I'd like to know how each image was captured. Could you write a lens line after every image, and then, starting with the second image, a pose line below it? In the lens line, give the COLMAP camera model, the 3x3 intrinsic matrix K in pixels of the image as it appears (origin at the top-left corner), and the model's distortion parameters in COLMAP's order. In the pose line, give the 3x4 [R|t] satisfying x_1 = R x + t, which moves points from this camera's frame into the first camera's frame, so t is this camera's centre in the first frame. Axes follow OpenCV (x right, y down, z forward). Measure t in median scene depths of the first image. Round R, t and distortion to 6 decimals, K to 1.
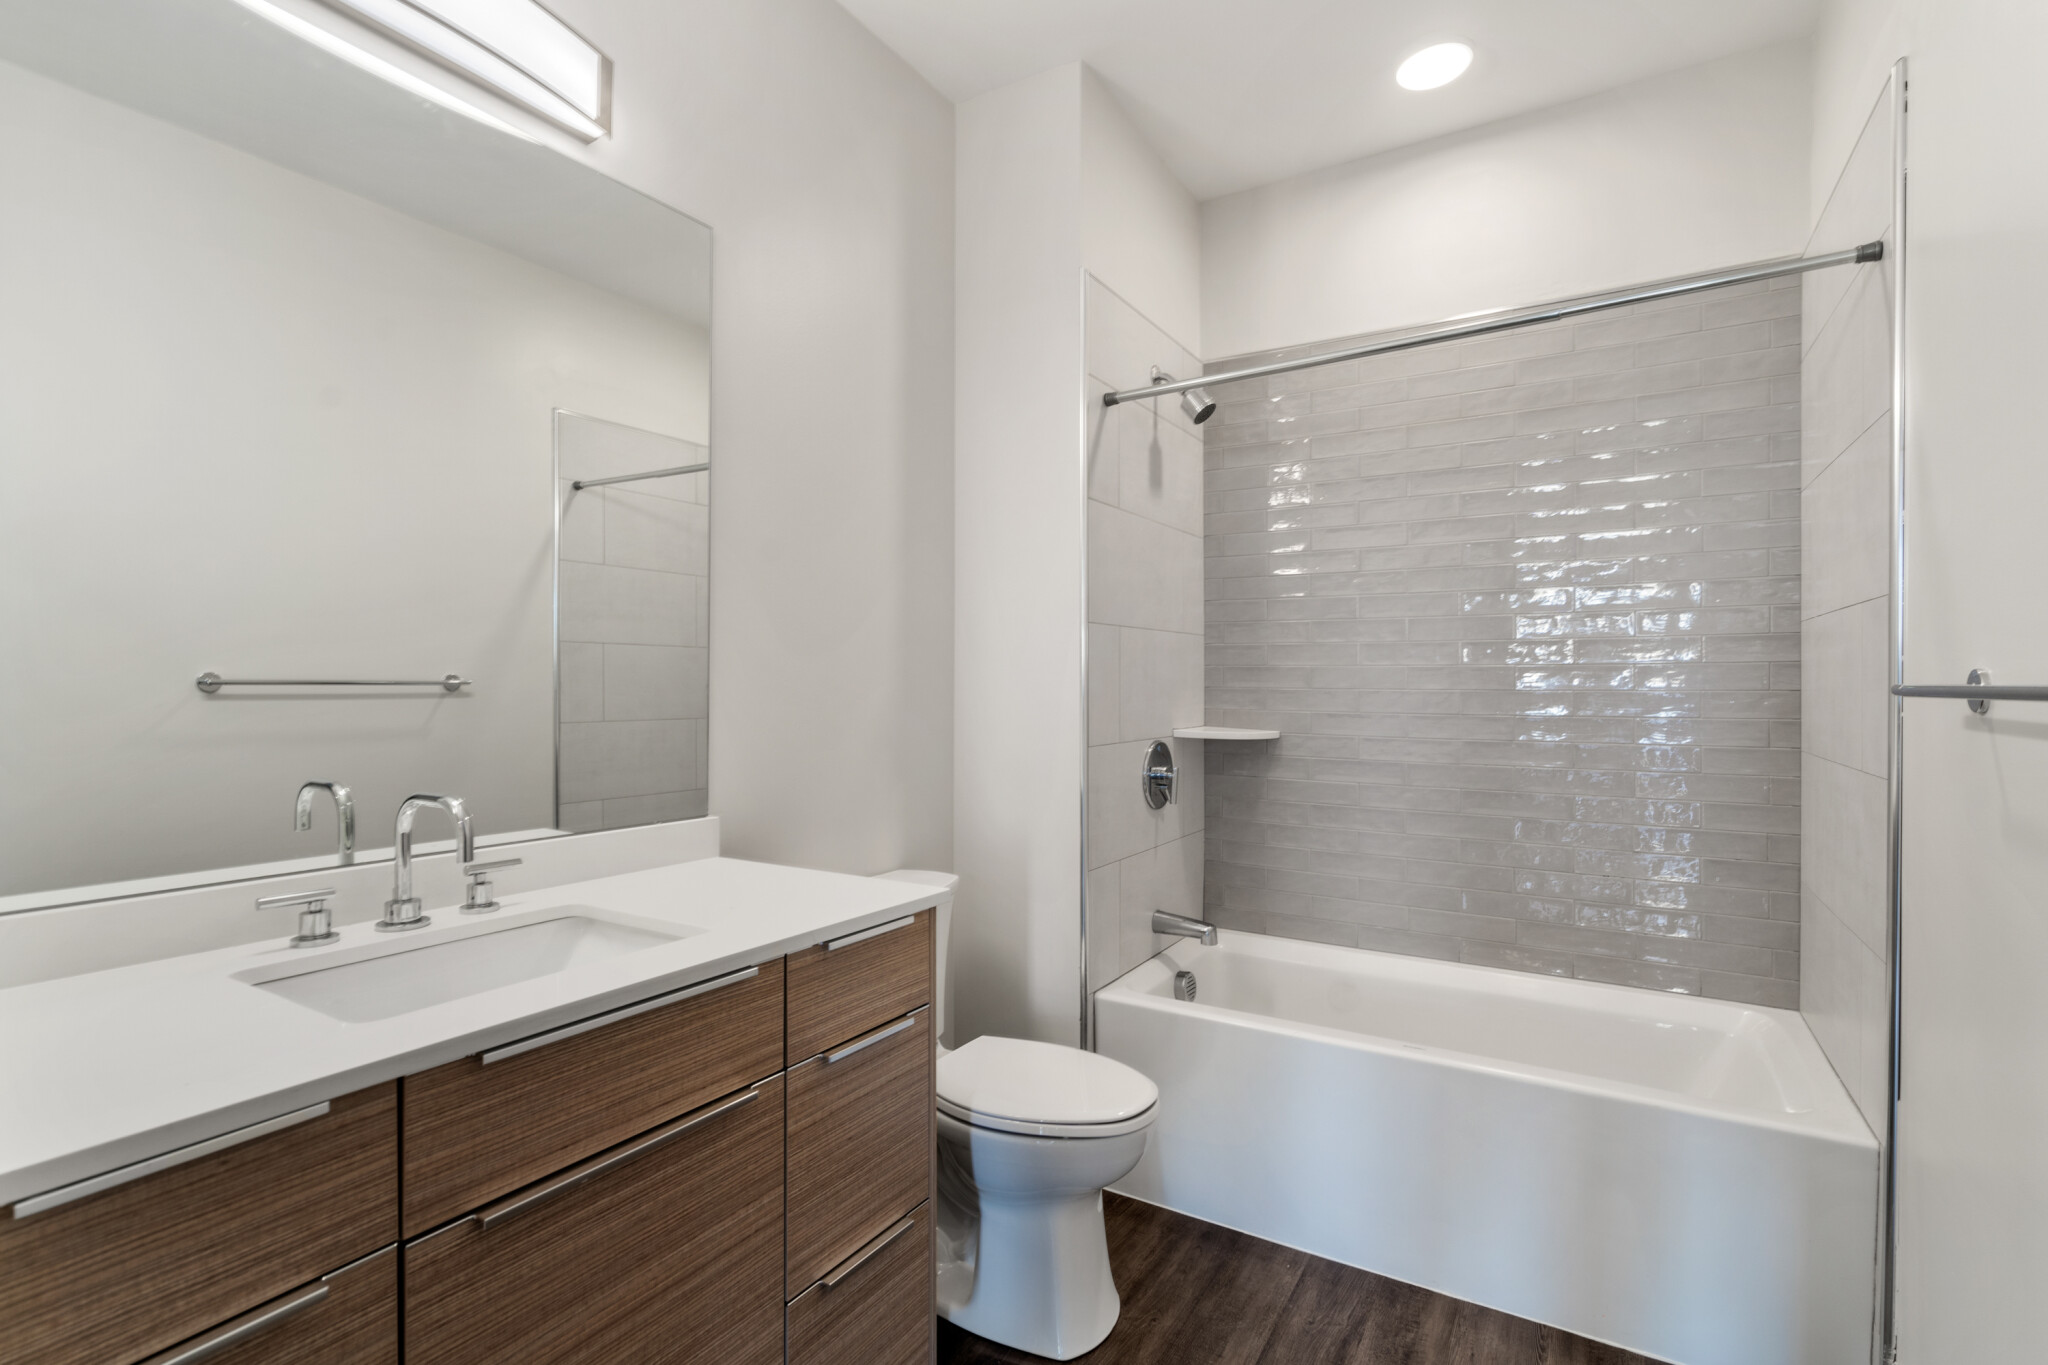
lens RADIAL K [[968.6, 0, 1019.8], [0, 968.6, 679.1], [0, 0, 1]] dist [-0.003054, 0.000133]
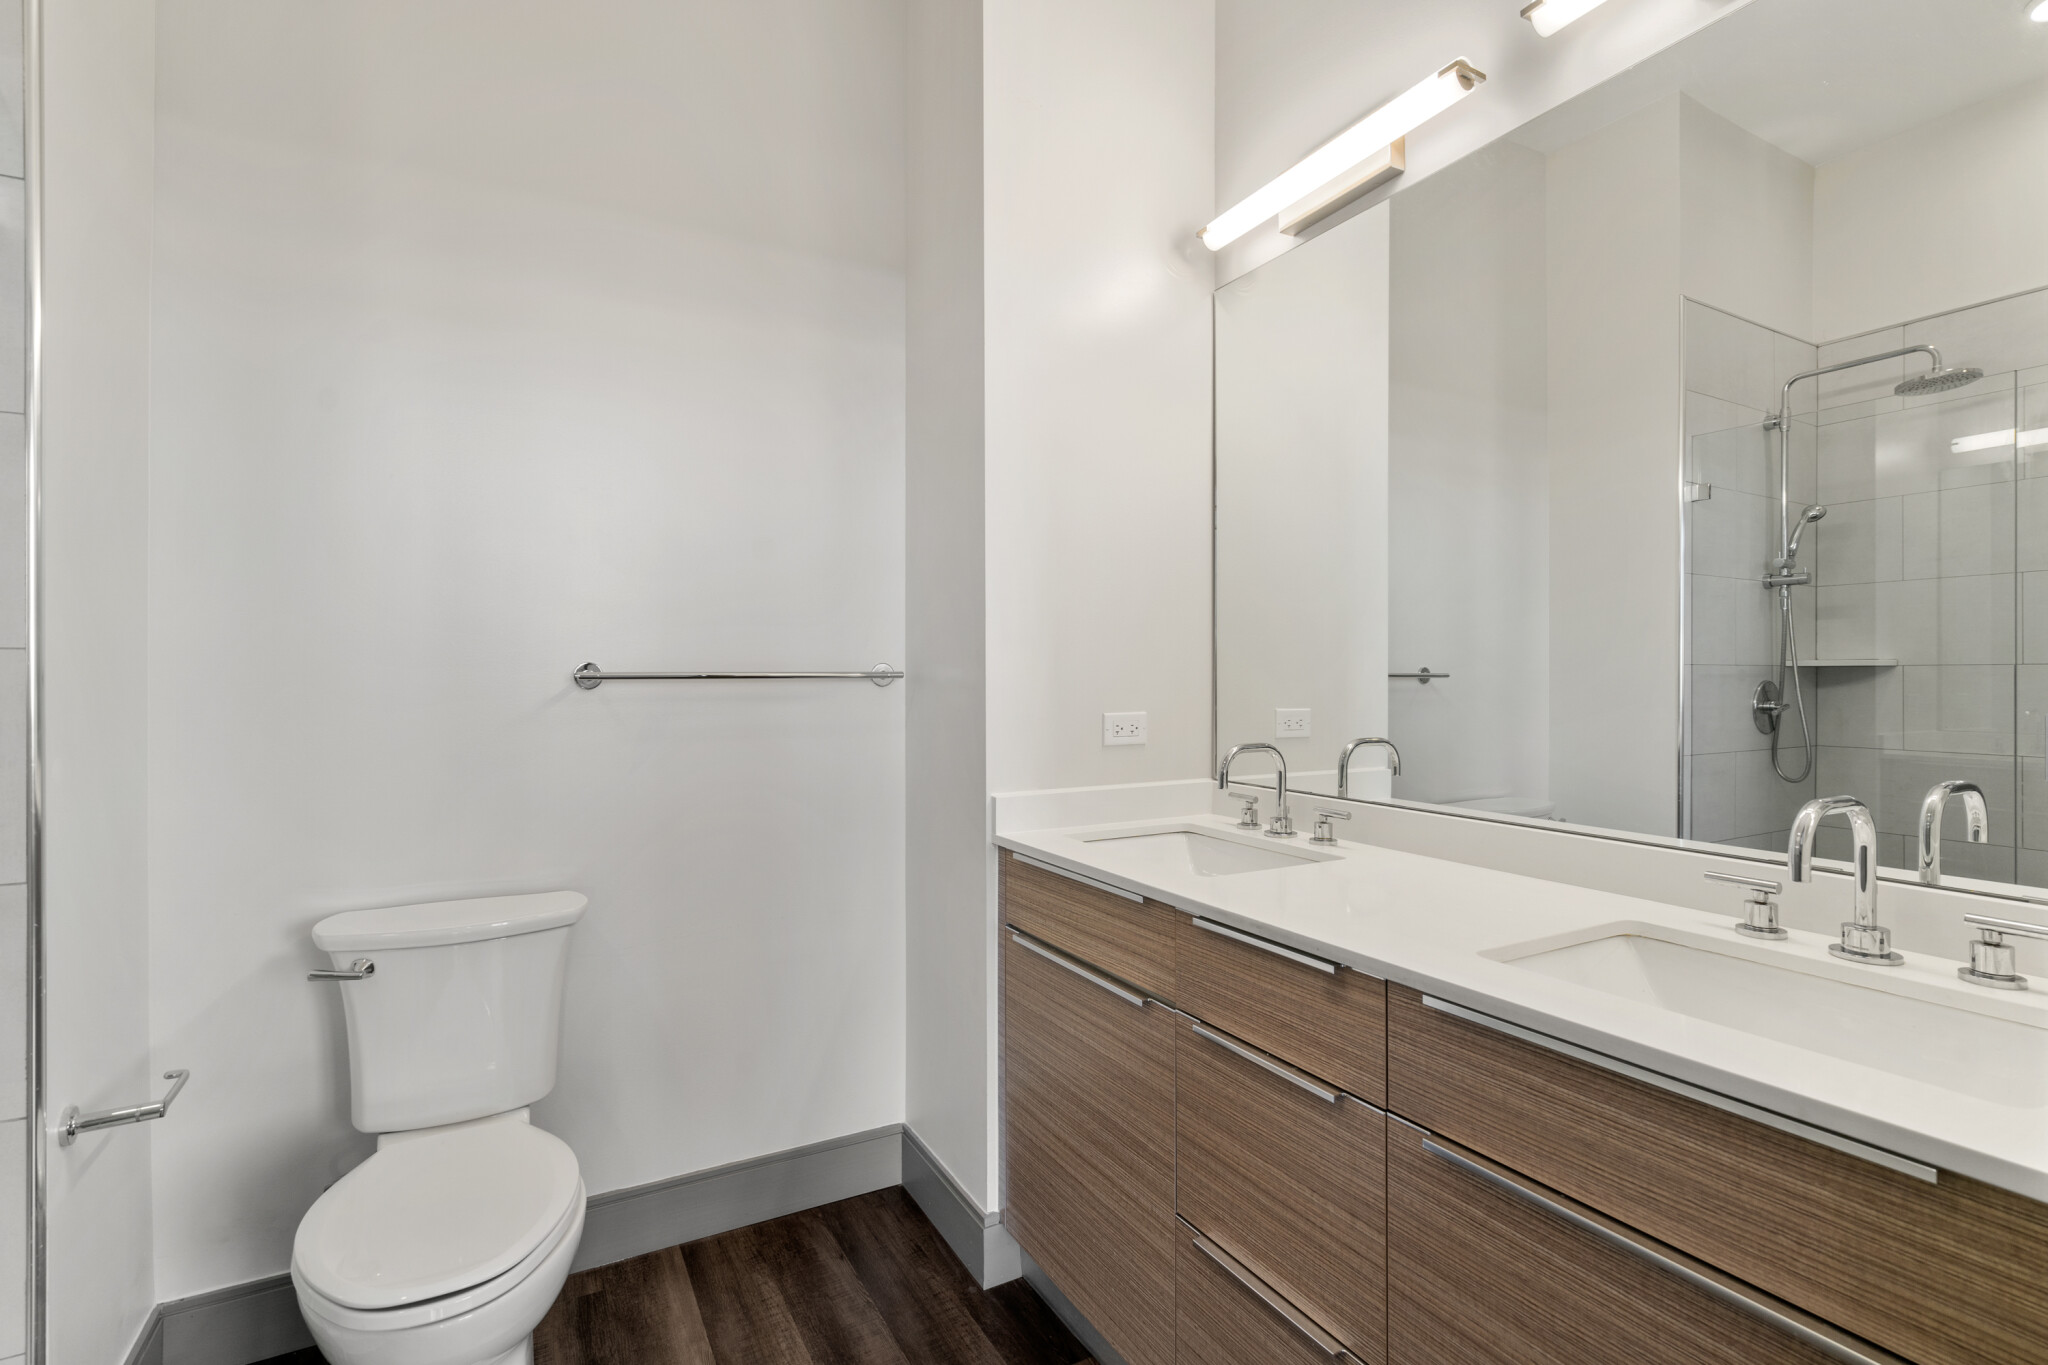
lens RADIAL K [[968.6, 0, 1023.7], [0, 968.6, 683.0], [0, 0, 1]] dist [-0.003054, 0.000133]
pose [[-0.500082, 0.006166, -0.865956, 0.750927], [0.003025, 0.999981, 0.005374, 0.015451], [0.865973, 0.000067, -0.500091, 1.282403]]
